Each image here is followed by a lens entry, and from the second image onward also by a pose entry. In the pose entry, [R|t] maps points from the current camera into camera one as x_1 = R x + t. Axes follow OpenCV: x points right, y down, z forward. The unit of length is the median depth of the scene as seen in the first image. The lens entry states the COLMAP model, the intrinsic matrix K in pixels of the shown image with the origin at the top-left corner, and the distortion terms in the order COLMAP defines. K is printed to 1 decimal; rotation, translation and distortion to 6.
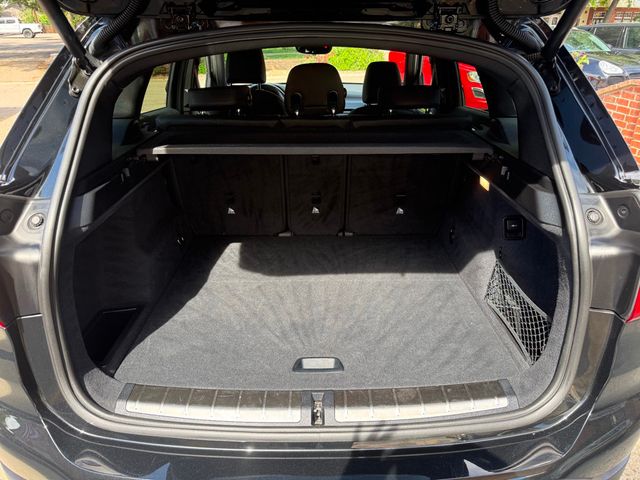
lens RADIAL K [[469.7, 0, 320.0], [0, 469.7, 240.0], [0, 0, 1]] dist [0.026899, -0.061976]
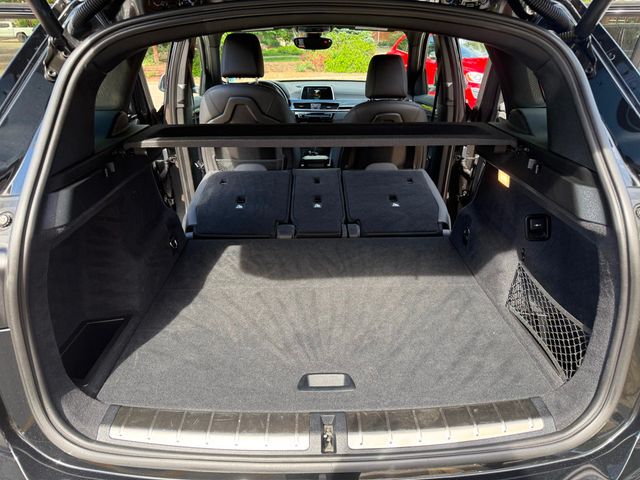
lens RADIAL K [[469.7, 0, 320.0], [0, 469.7, 240.0], [0, 0, 1]] dist [0.026899, -0.061976]
pose [[0.999952, -0.005375, 0.008221, -0.024040], [0.005431, 0.999962, -0.006867, 0.003070], [-0.008184, 0.006912, 0.999943, 0.114713]]
